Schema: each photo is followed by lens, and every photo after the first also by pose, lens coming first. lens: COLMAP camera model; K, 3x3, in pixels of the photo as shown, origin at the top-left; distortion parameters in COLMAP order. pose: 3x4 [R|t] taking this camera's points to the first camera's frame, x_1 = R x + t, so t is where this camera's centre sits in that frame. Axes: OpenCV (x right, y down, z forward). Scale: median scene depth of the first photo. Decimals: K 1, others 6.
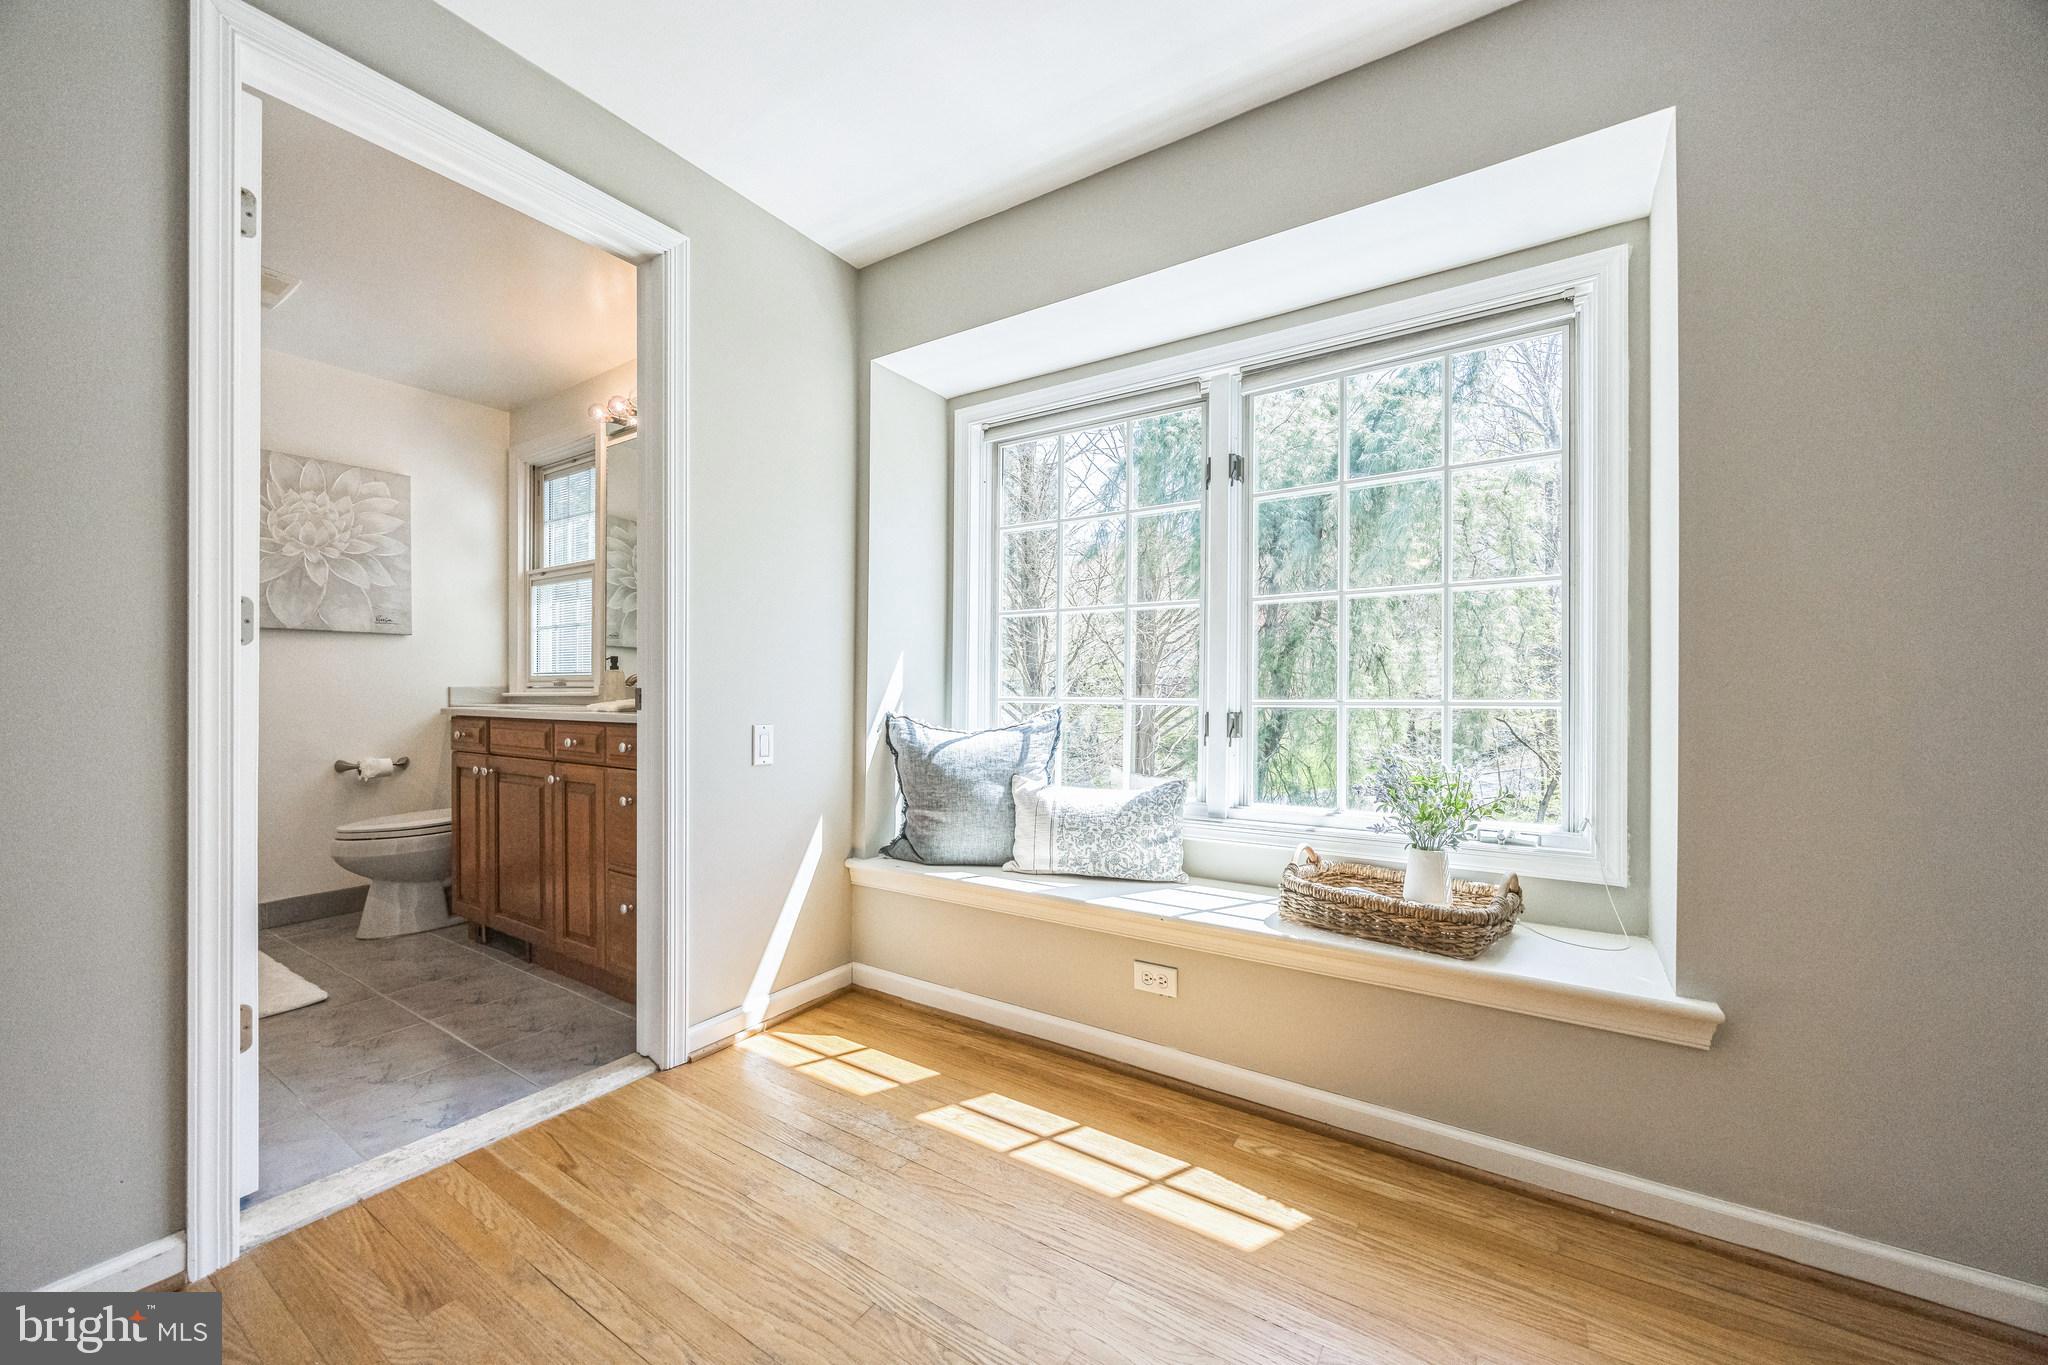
lens RADIAL K [[782.1, 0, 1023.0], [0, 782.1, 692.5], [0, 0, 1]] dist [0.001852, -0.000074]
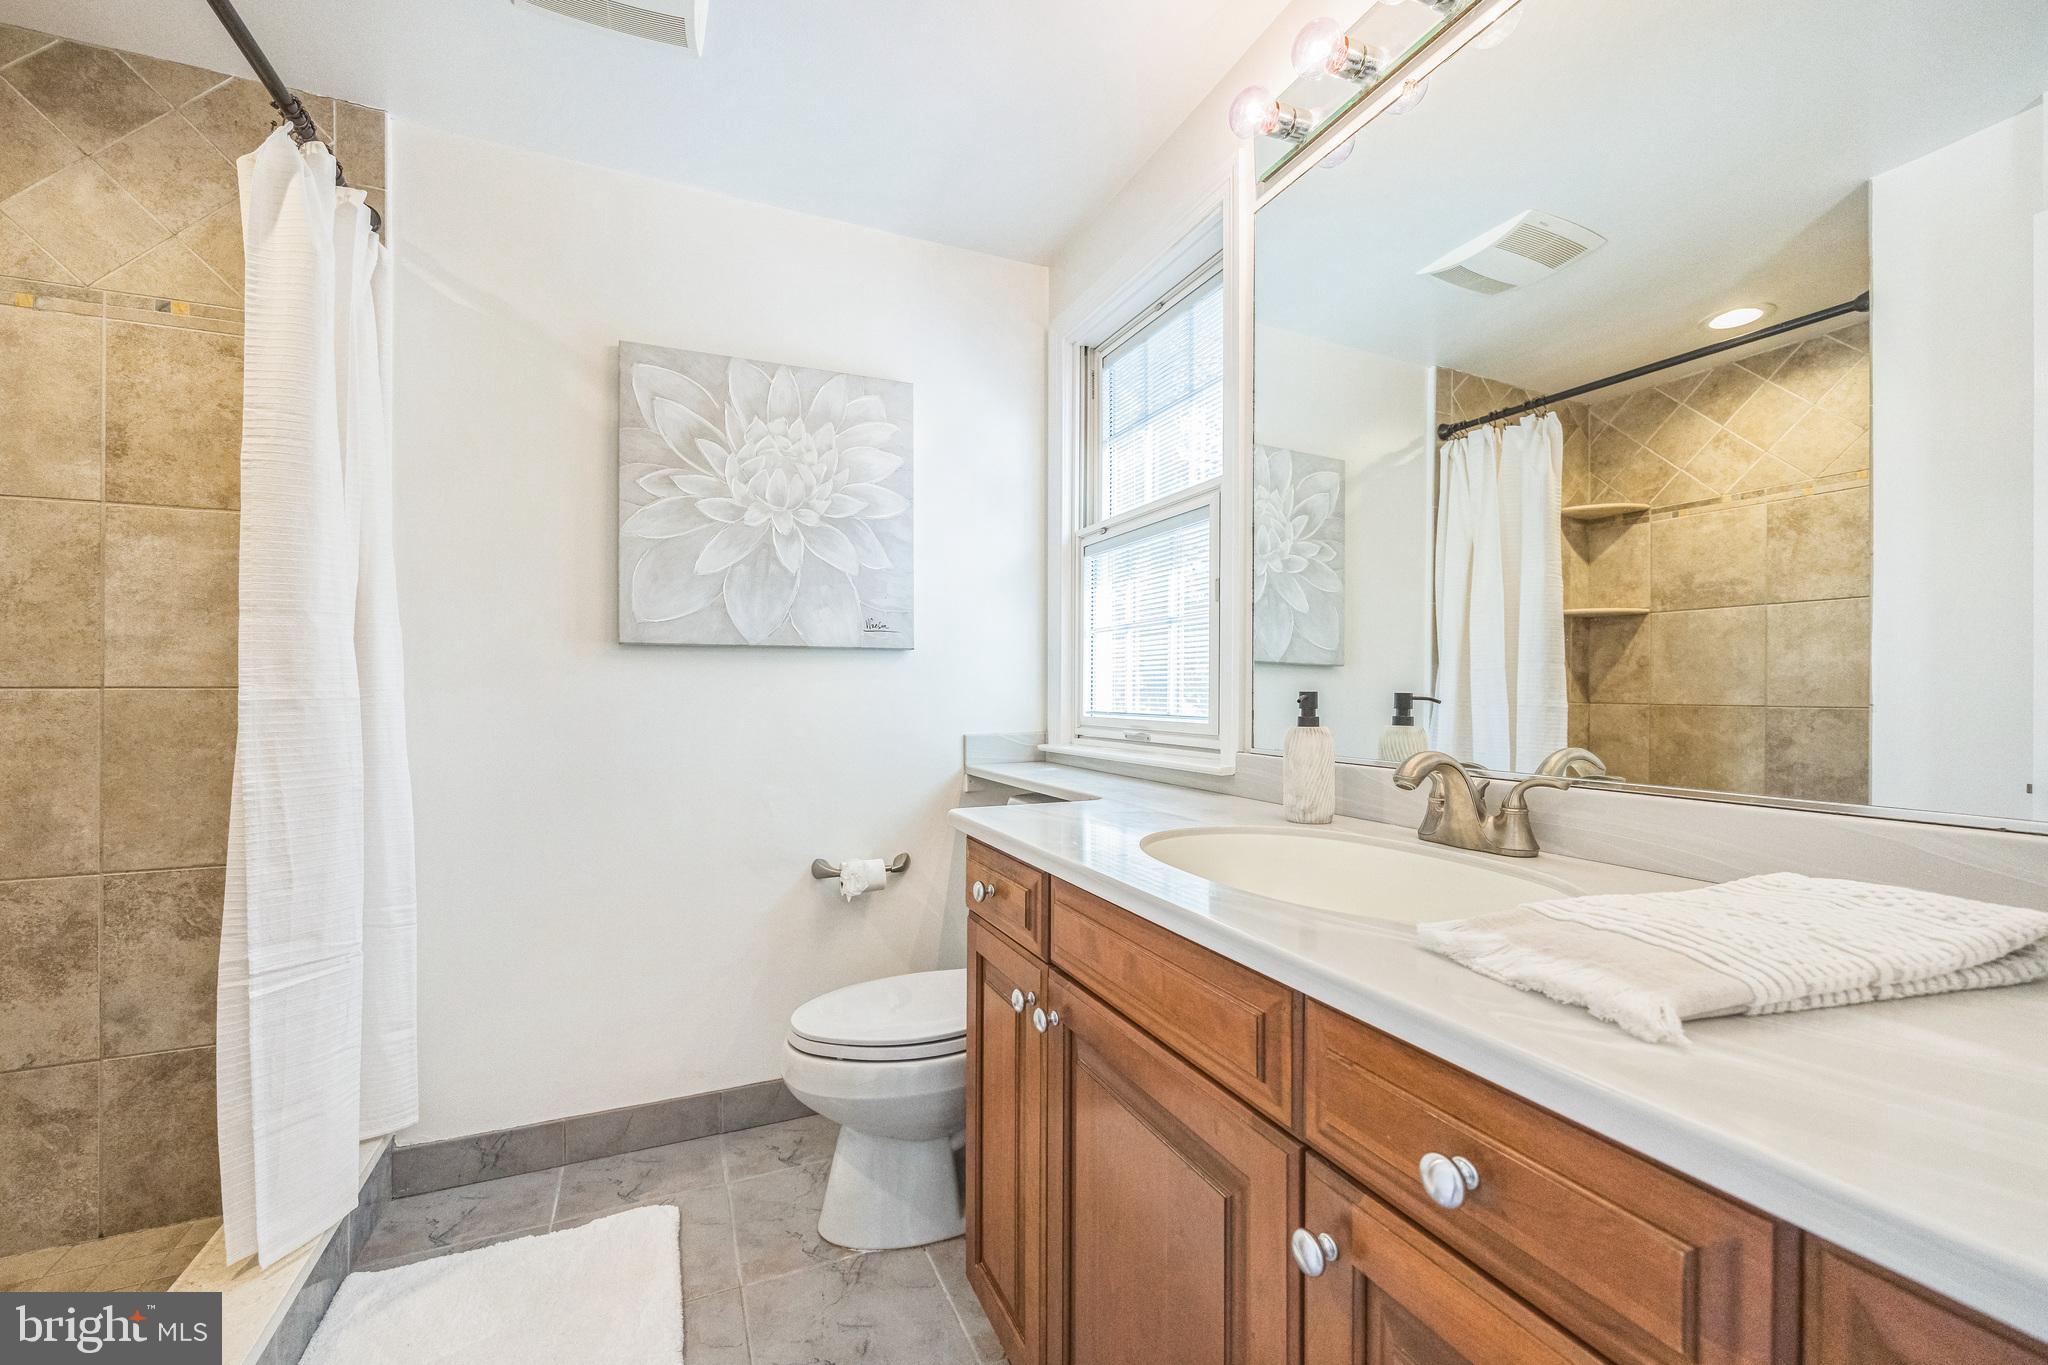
lens RADIAL K [[782.1, 0, 1011.4], [0, 782.1, 686.2], [0, 0, 1]] dist [0.001852, -0.000074]
pose [[0.840223, -0.000842, -0.542241, -0.418583], [-0.003804, 0.999965, -0.007447, -0.043866], [0.542228, 0.008320, 0.840190, 0.572076]]
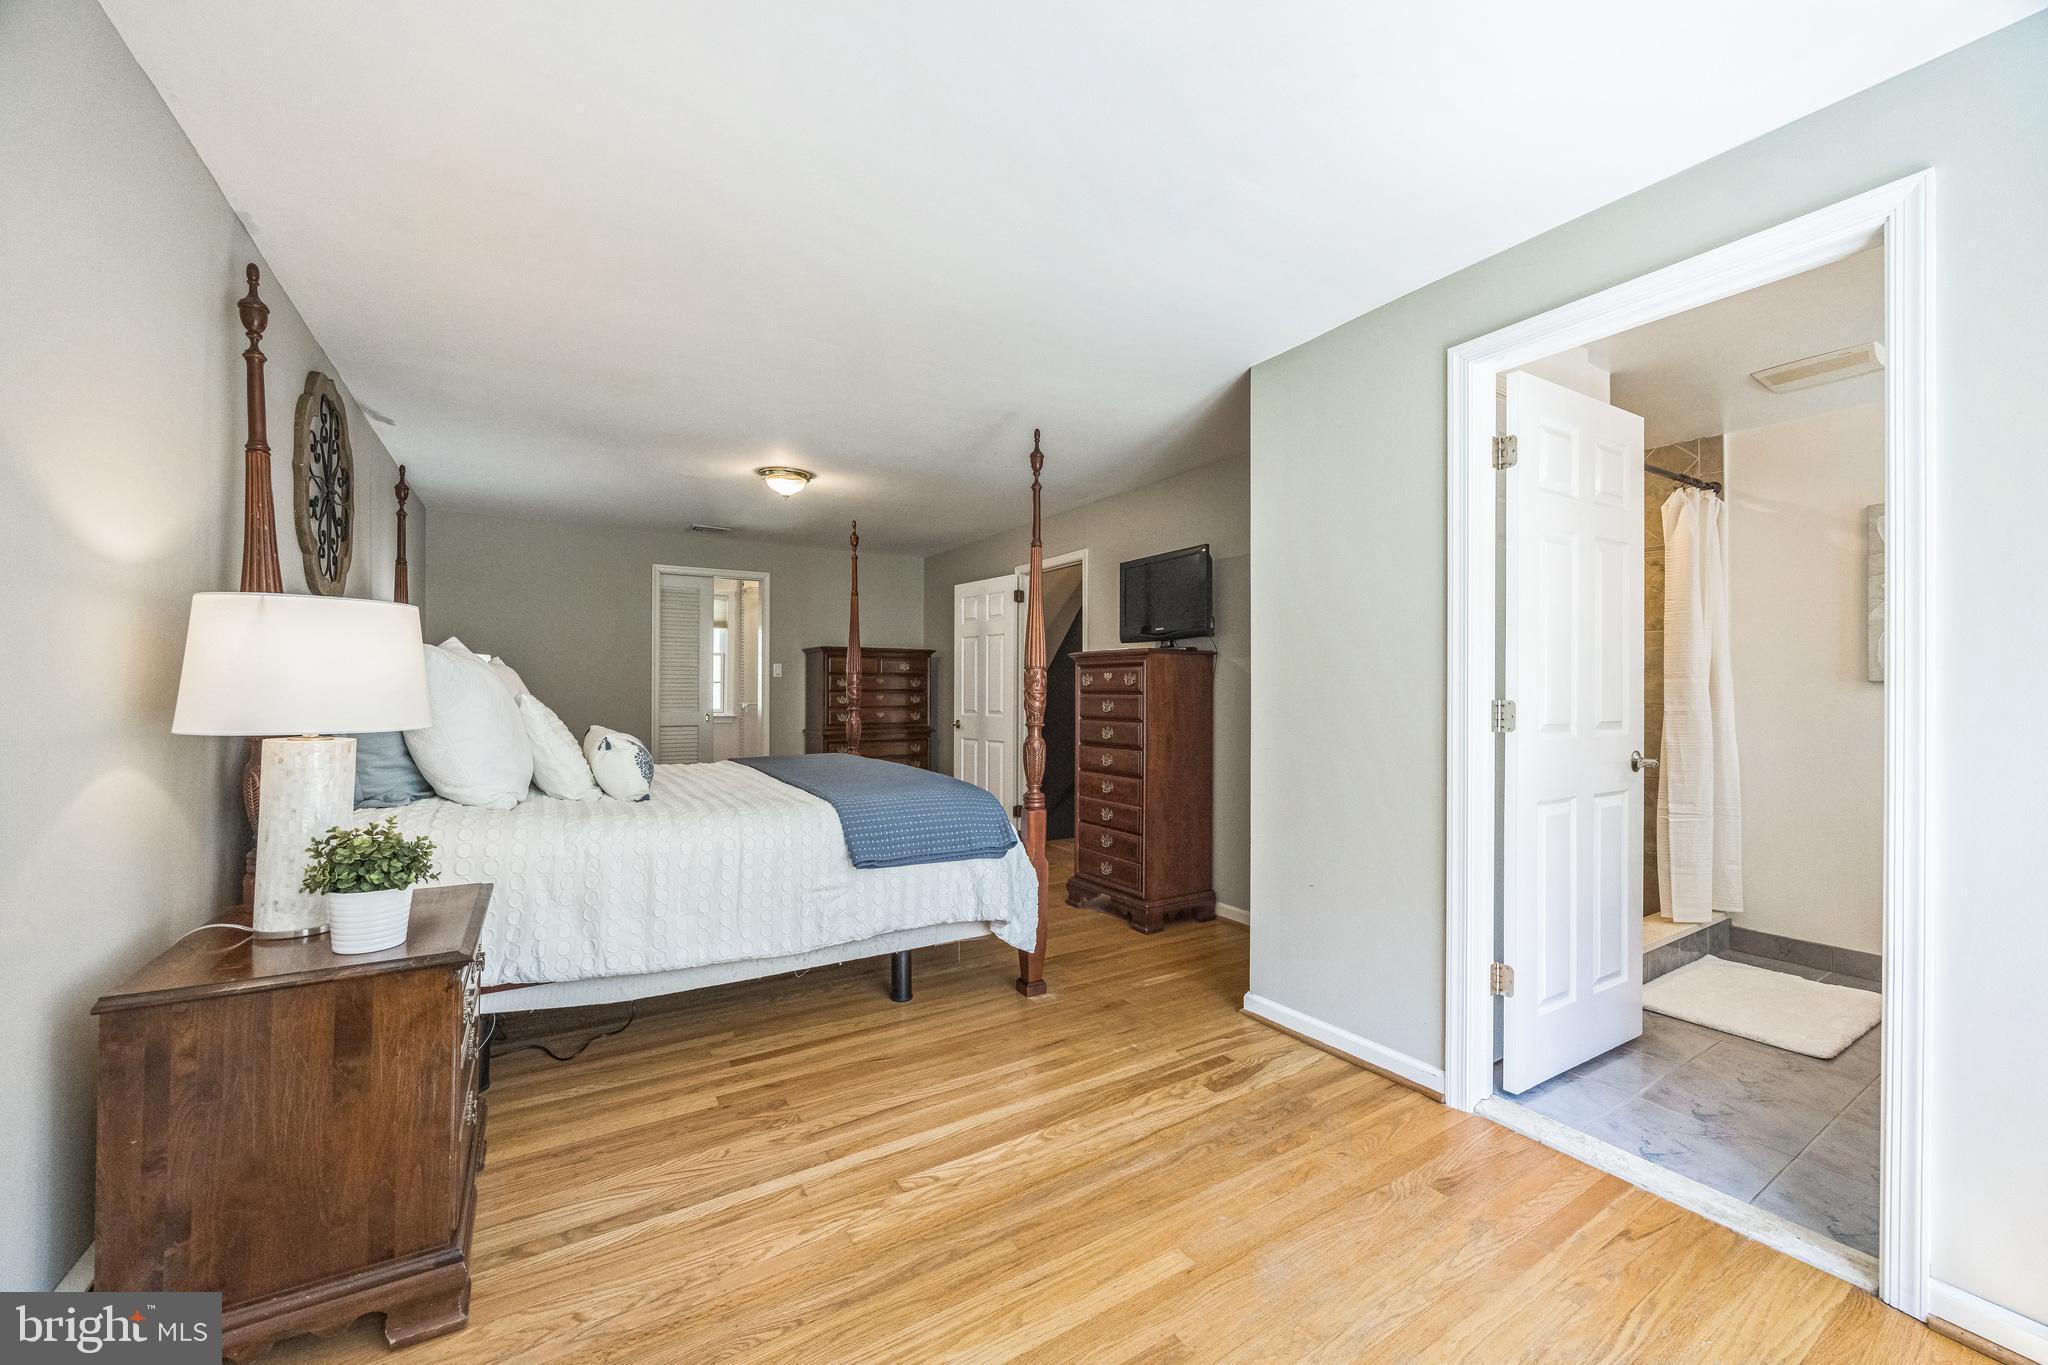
lens RADIAL K [[782.1, 0, 1006.4], [0, 782.1, 682.4], [0, 0, 1]] dist [0.001852, -0.000074]
pose [[-0.435869, -0.010266, -0.899952, 0.369891], [-0.009209, 0.999933, -0.006947, -0.060373], [0.899963, 0.005259, -0.435934, 0.356652]]
